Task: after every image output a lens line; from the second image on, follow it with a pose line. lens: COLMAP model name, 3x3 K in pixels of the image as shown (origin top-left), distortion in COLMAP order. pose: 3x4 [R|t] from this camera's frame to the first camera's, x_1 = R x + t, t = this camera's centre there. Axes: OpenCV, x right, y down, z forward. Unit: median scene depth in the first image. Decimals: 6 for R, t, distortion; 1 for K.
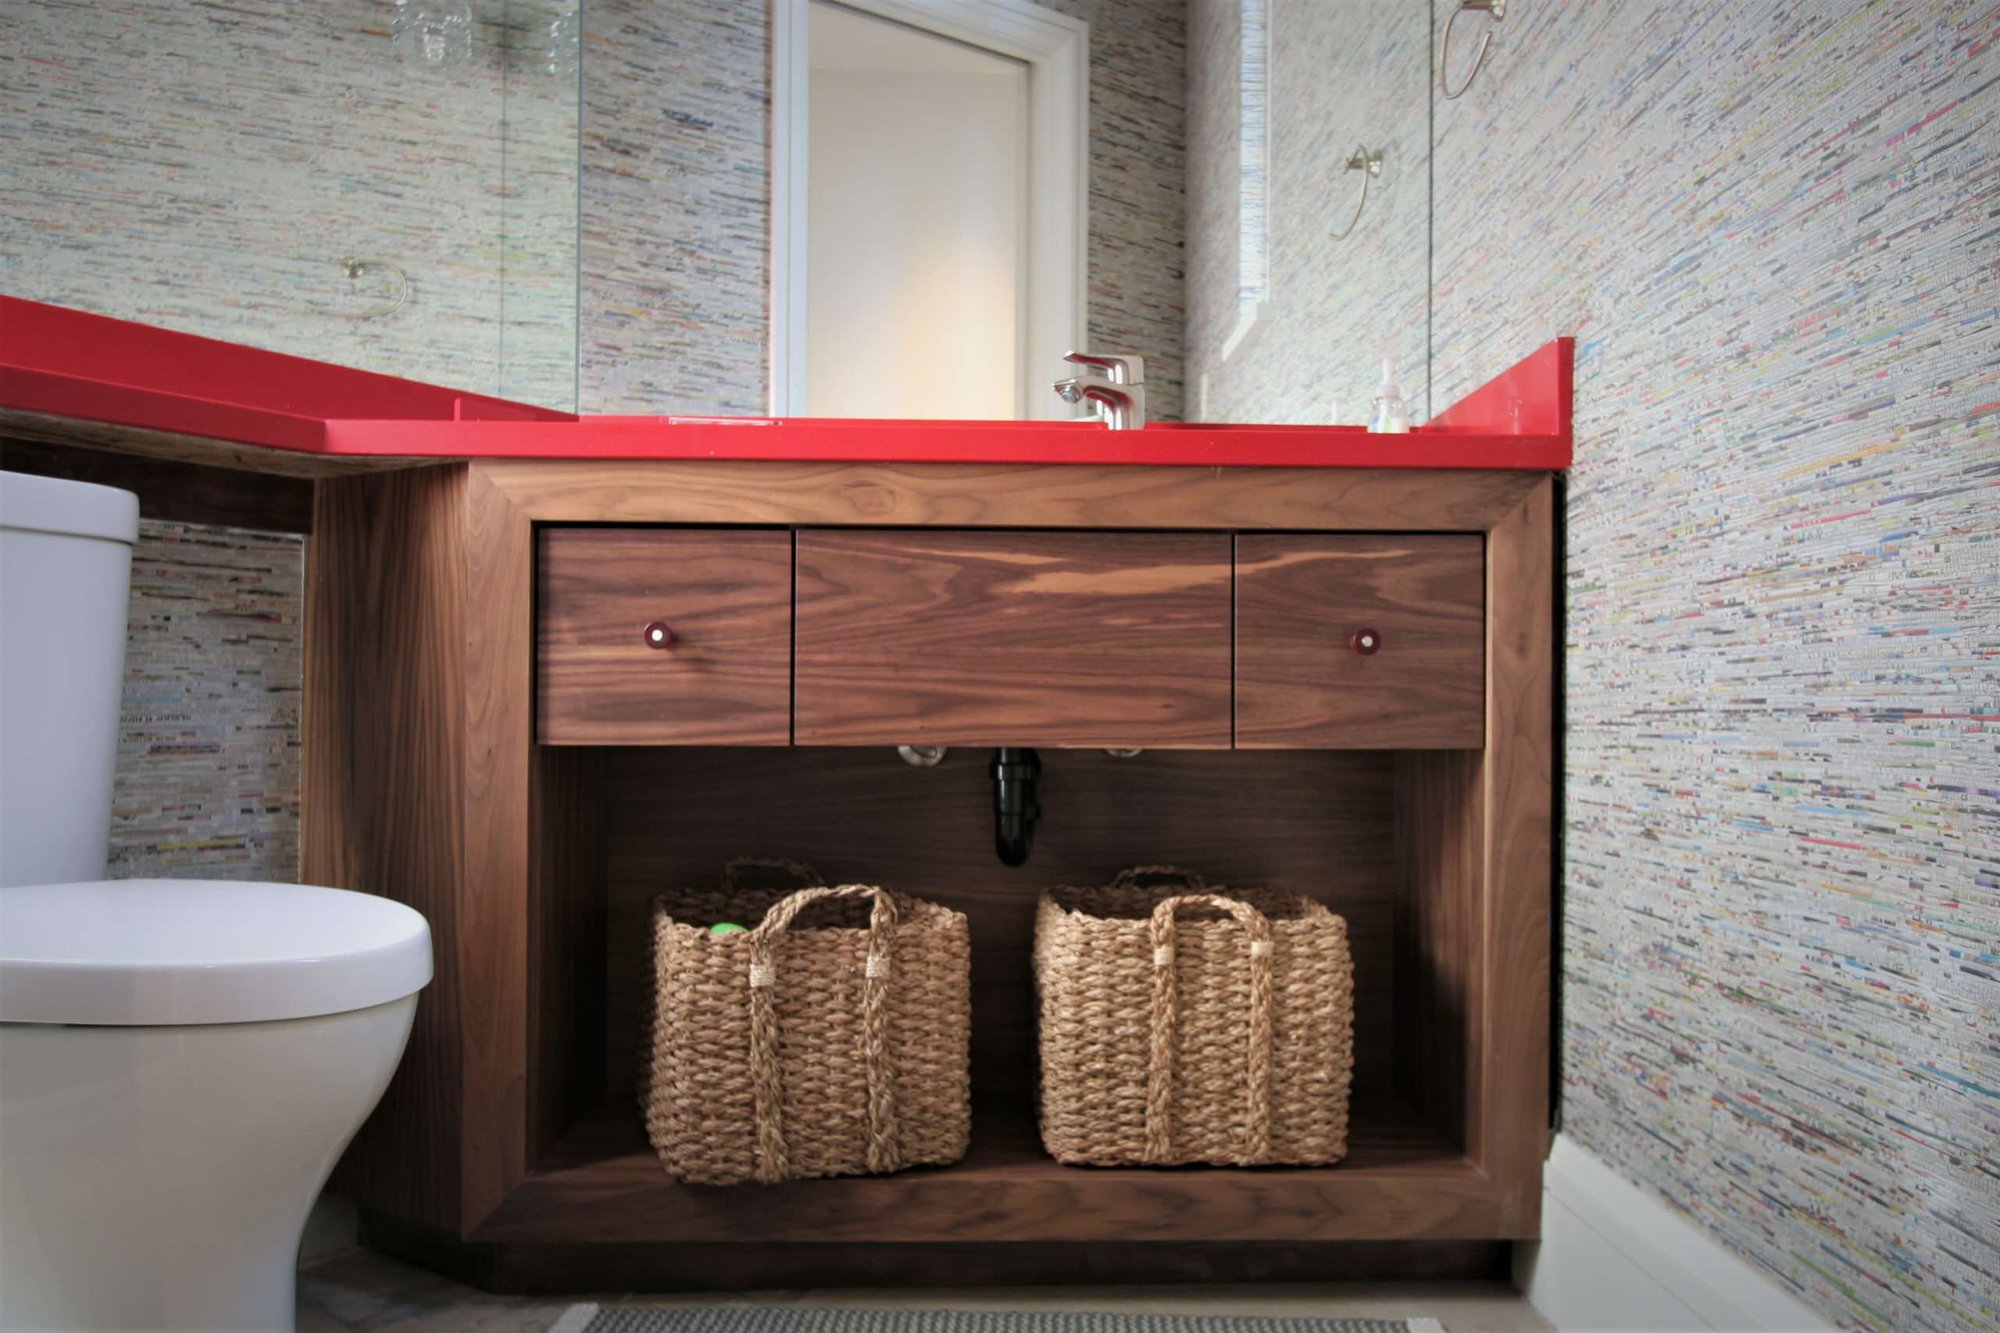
lens RADIAL K [[1753.7, 0, 1000.0], [0, 1753.7, 666.5], [0, 0, 1]] dist [-0.013100, 0.032334]
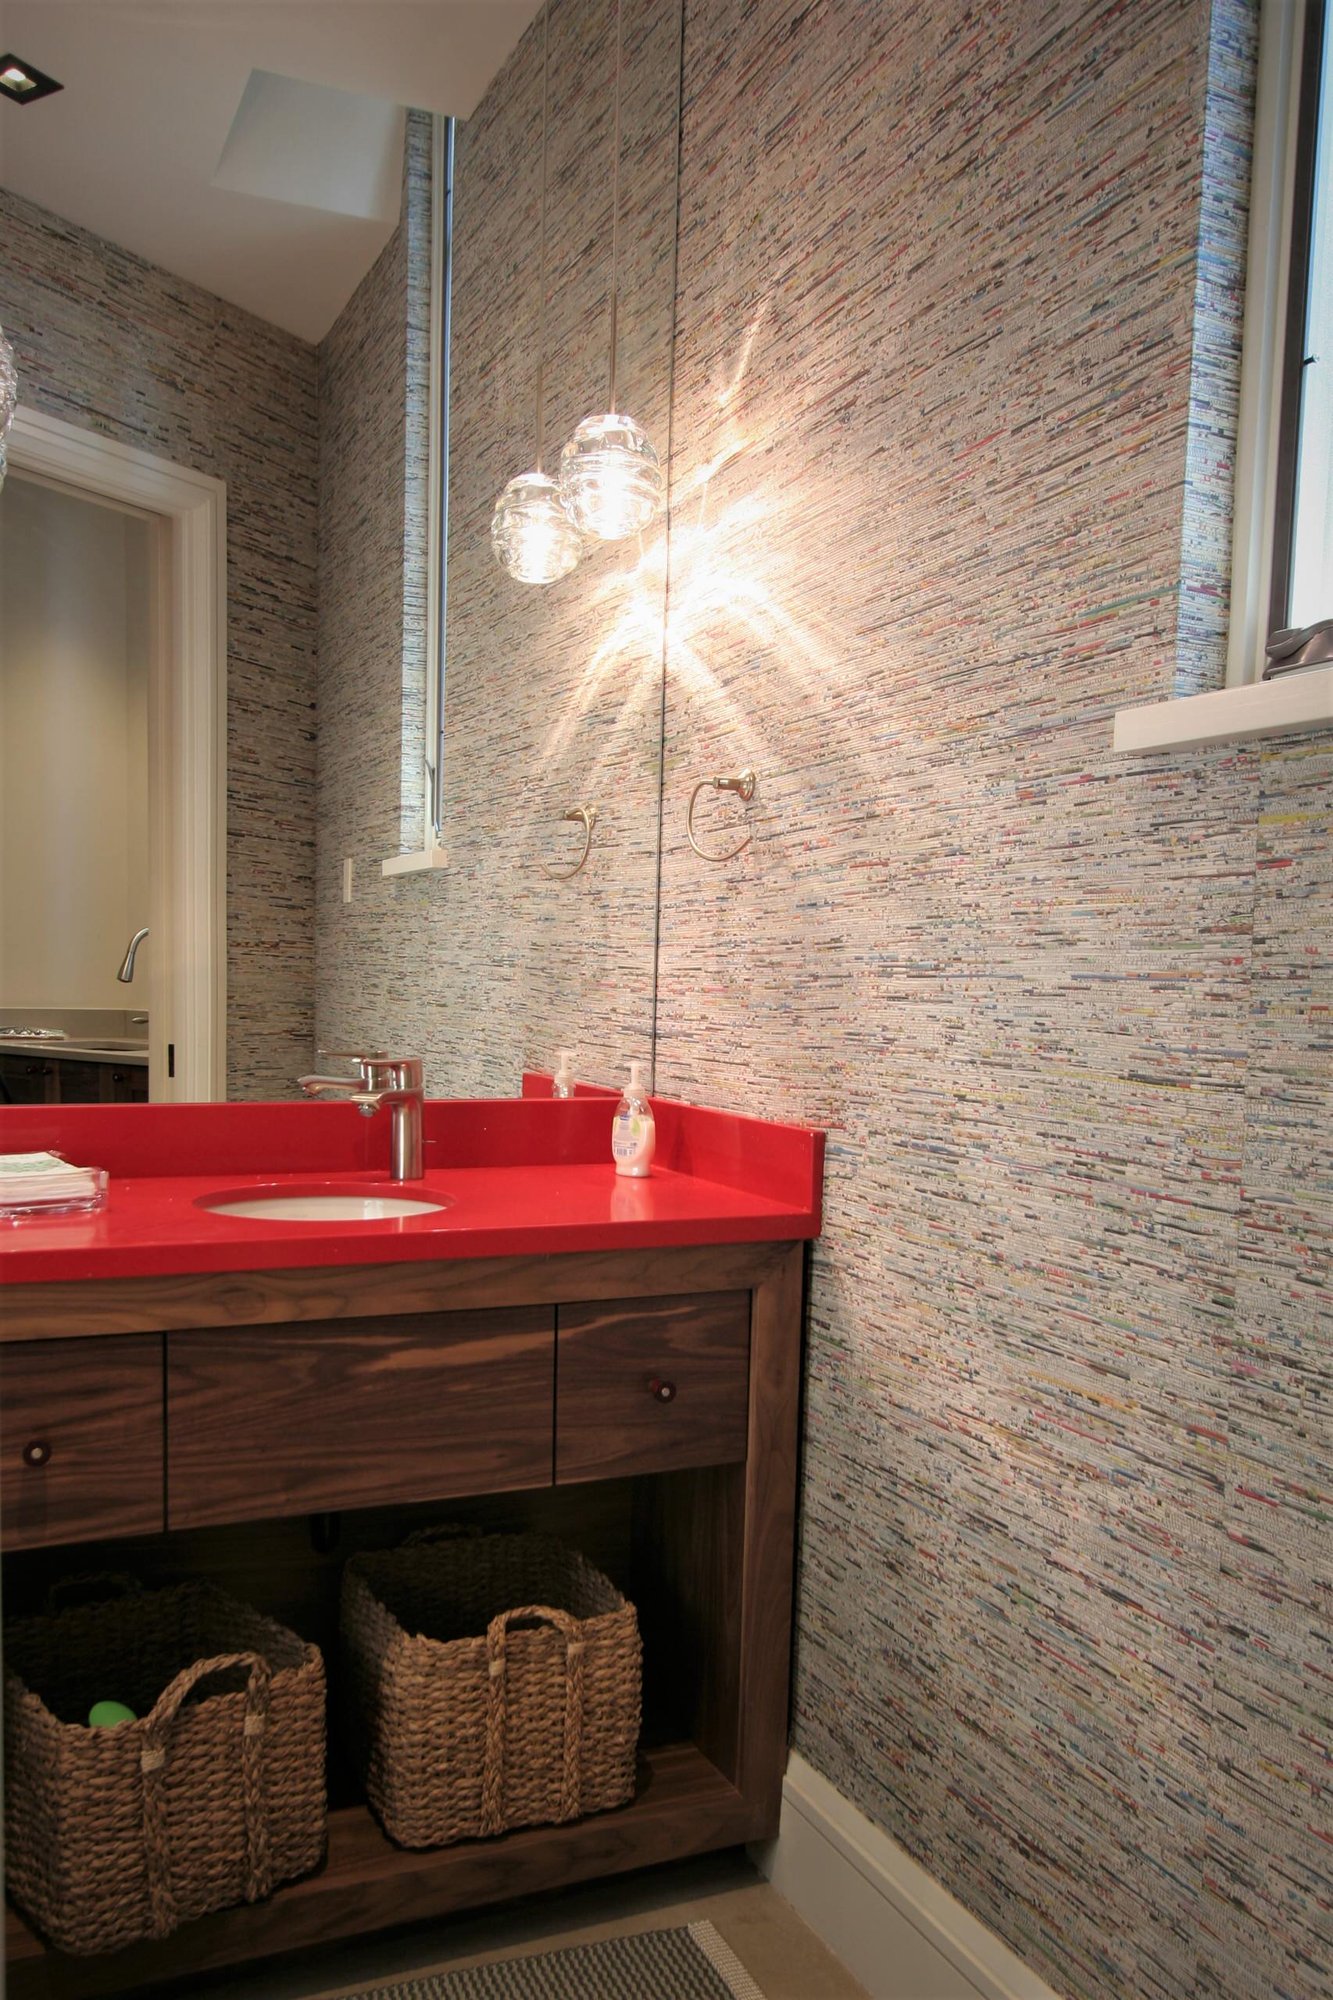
lens RADIAL K [[1753.7, 0, 665.1], [0, 1753.7, 963.8], [0, 0, 1]] dist [-0.013100, 0.032334]
pose [[0.911600, -0.012626, 0.410885, -0.282345], [-0.031275, 0.994501, 0.099947, -0.427024], [-0.409888, -0.103962, 0.906192, -0.062898]]
